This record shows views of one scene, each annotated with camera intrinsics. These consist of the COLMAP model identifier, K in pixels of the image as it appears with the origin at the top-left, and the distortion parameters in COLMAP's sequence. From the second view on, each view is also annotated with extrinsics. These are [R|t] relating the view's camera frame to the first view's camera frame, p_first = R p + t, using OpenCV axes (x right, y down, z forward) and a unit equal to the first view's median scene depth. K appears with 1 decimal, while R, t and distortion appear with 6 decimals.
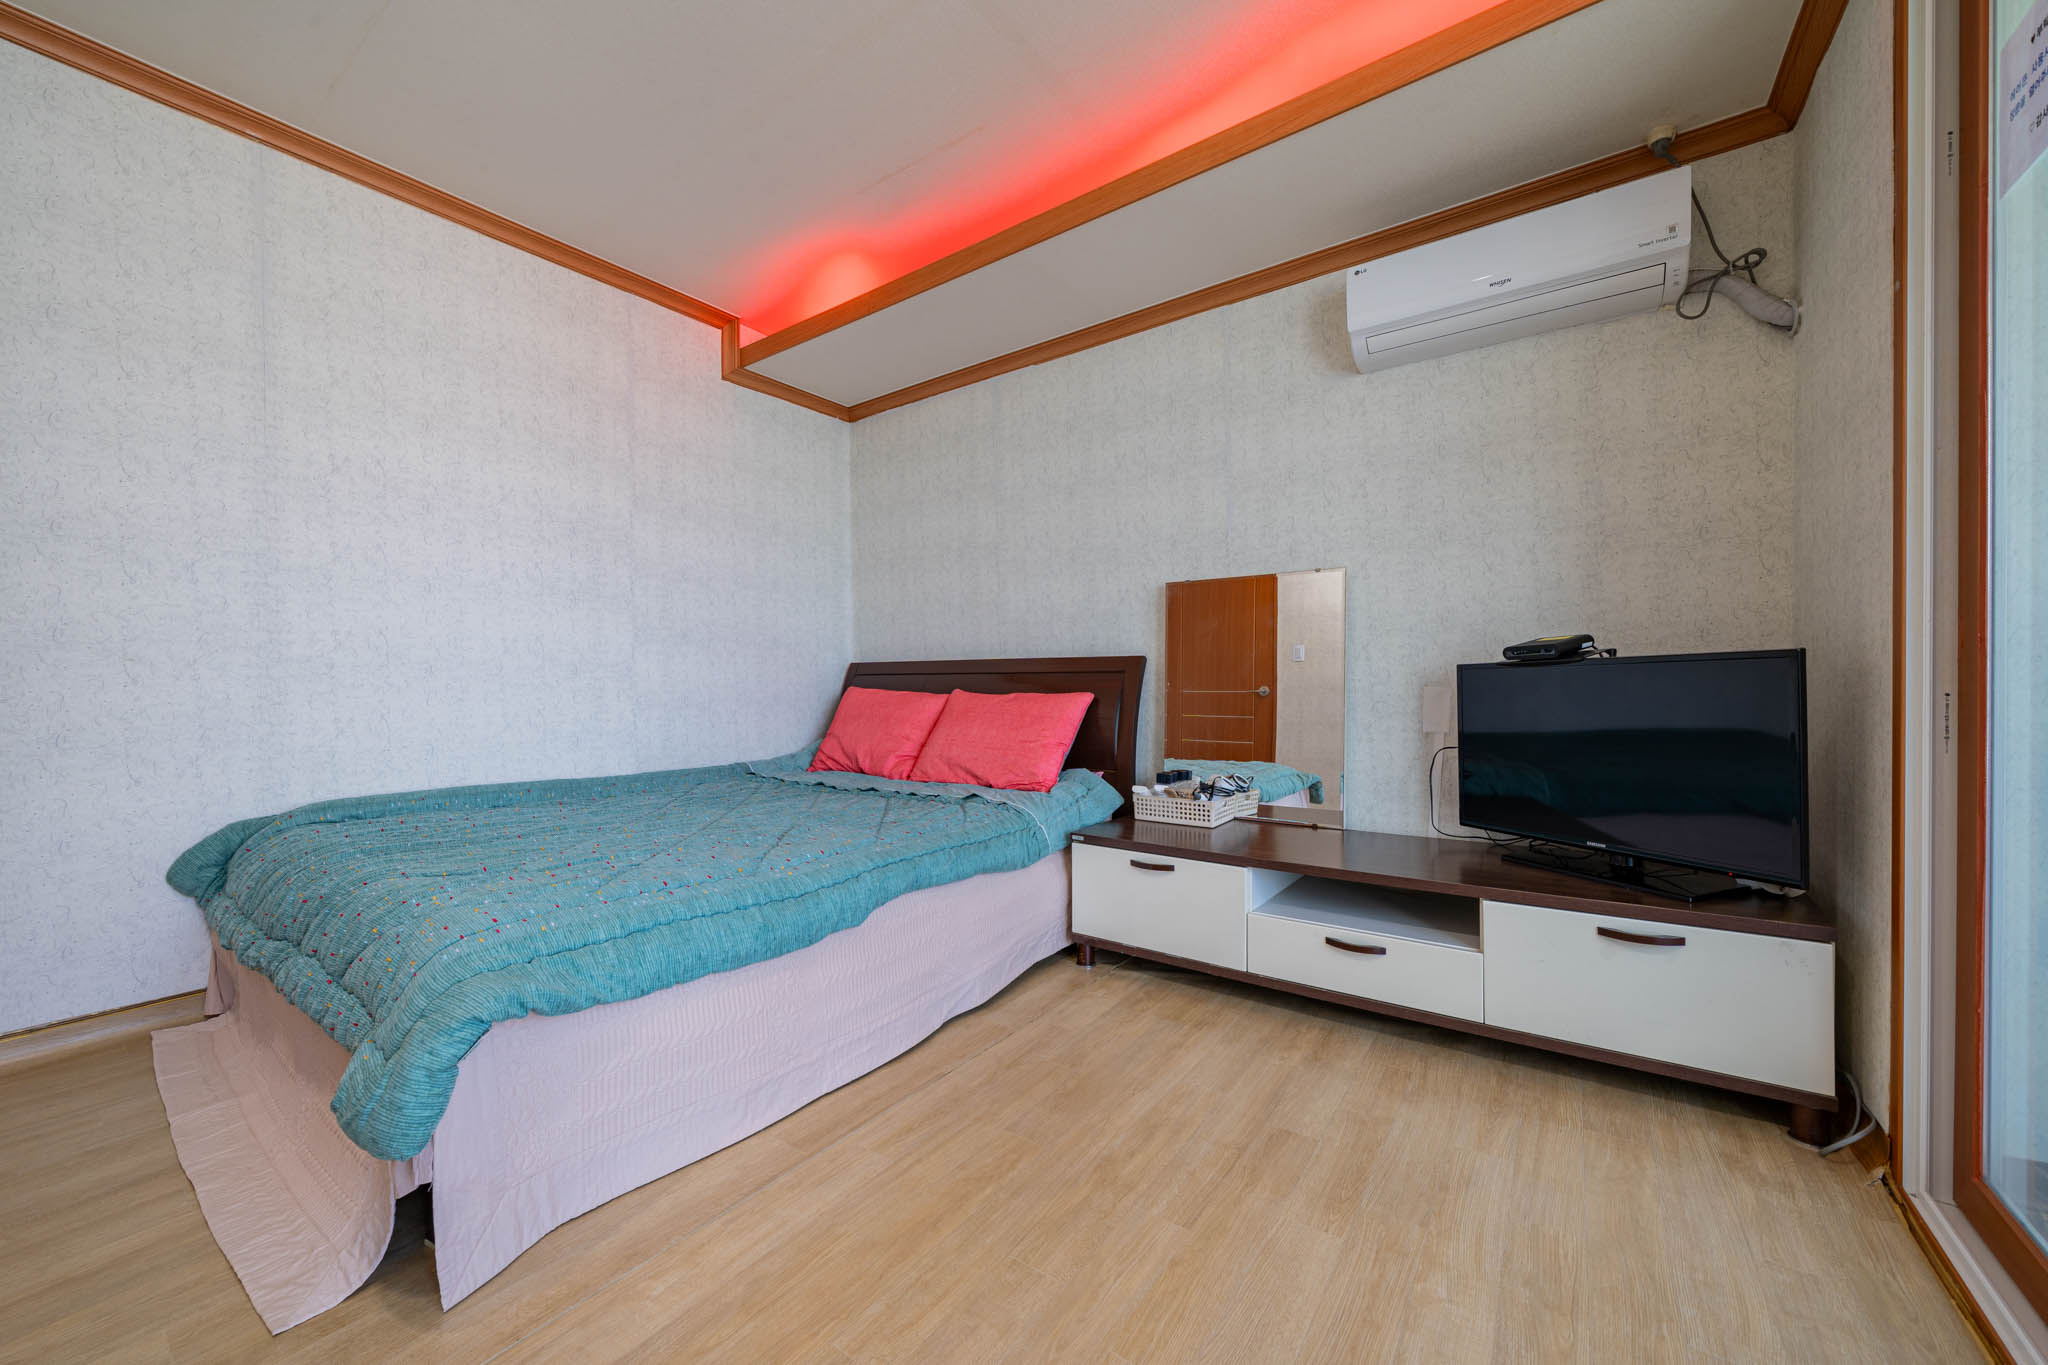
lens RADIAL K [[764.1, 0, 1022.2], [0, 764.1, 690.6], [0, 0, 1]] dist [-0.001527, -0.000160]
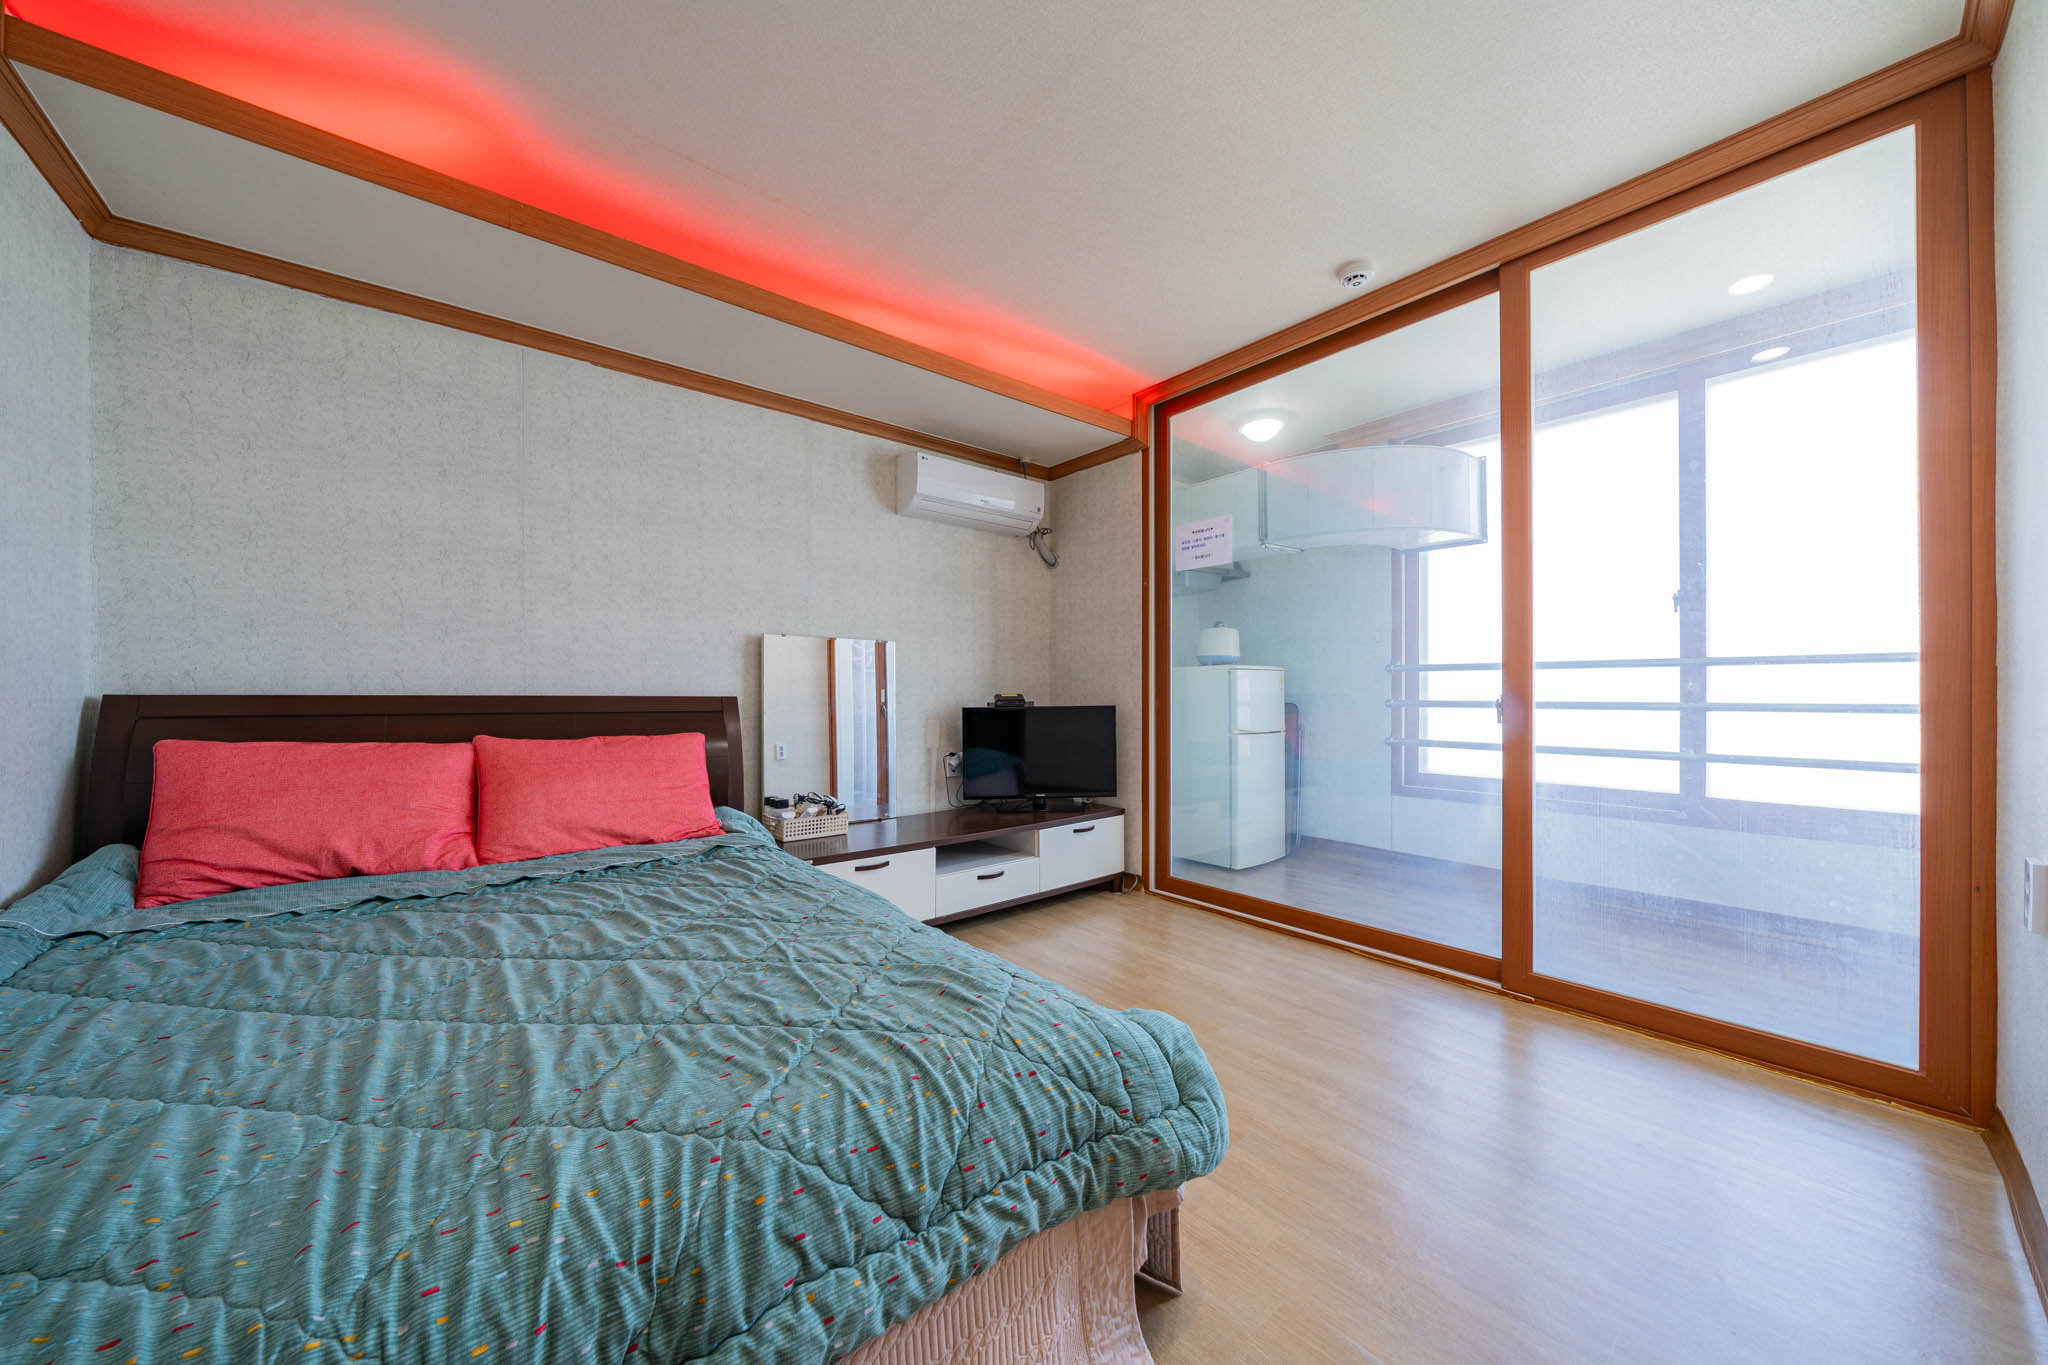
lens RADIAL K [[695.3, 0, 1015.5], [0, 695.3, 690.2], [0, 0, 1]] dist [-0.002965, -0.000104]
pose [[0.256298, 0.011215, 0.966533, -0.867055], [0.006214, 0.999893, -0.013250, -0.048421], [-0.966578, 0.009402, 0.256201, 0.445868]]
